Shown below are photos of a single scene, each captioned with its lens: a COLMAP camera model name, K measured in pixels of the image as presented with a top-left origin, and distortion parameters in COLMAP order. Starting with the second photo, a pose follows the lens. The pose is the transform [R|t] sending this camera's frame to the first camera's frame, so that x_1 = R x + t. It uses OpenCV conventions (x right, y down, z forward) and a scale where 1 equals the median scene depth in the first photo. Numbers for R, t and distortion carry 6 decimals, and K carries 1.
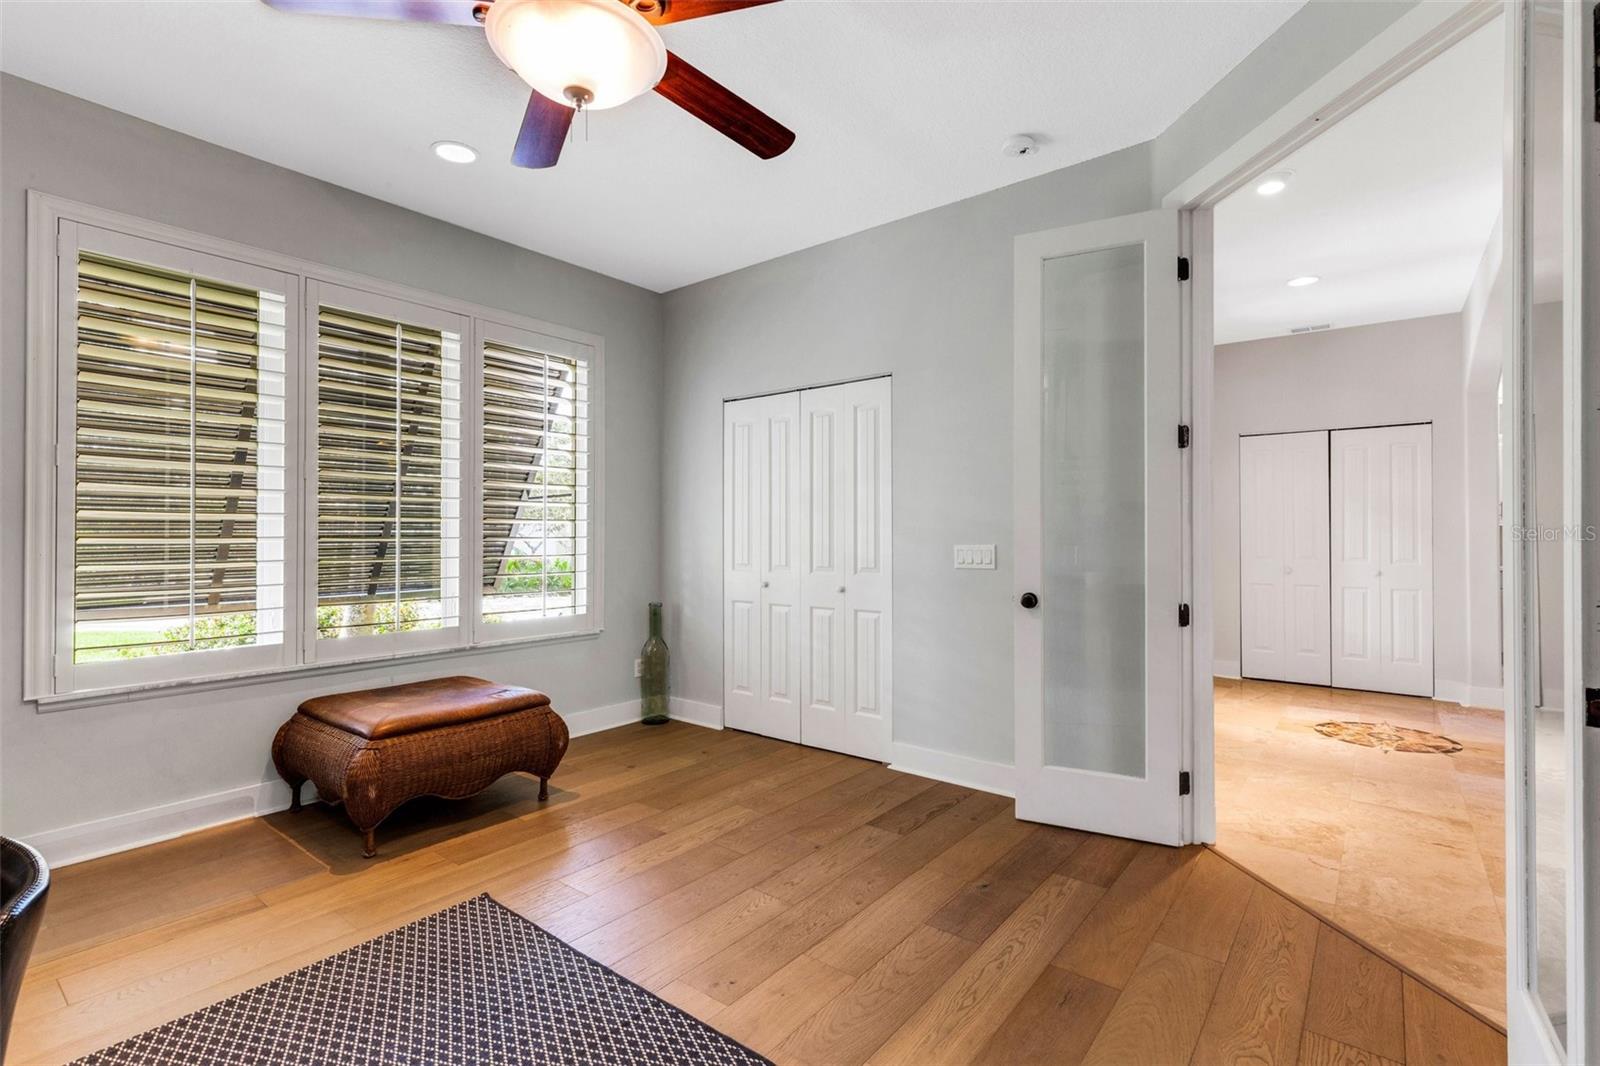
lens RADIAL K [[736.5, 0, 801.2], [0, 736.5, 532.1], [0, 0, 1]] dist [0.002610, 0.000017]
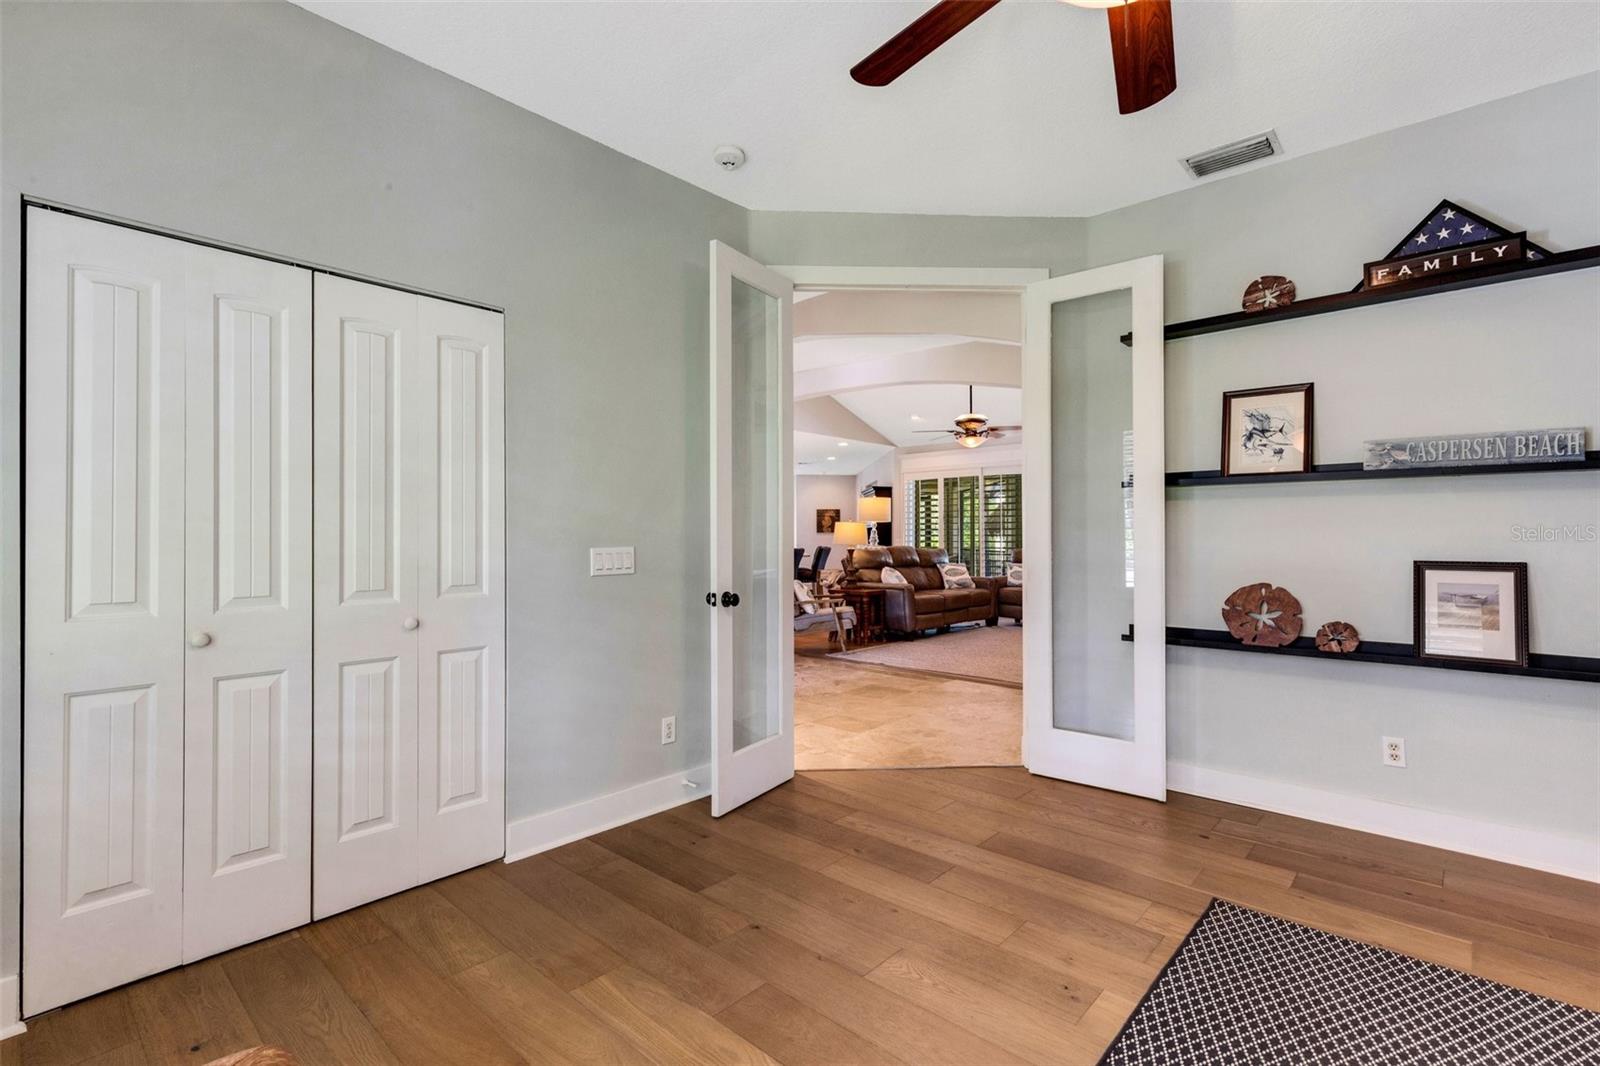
lens RADIAL K [[726.8, 0, 803.9], [0, 726.8, 531.6], [0, 0, 1]] dist [0.002060, 0.000278]
pose [[0.064854, 0.007460, 0.997867, -0.682246], [-0.002394, 0.999970, -0.007320, 0.004559], [-0.997892, -0.001914, 0.064870, 0.802107]]
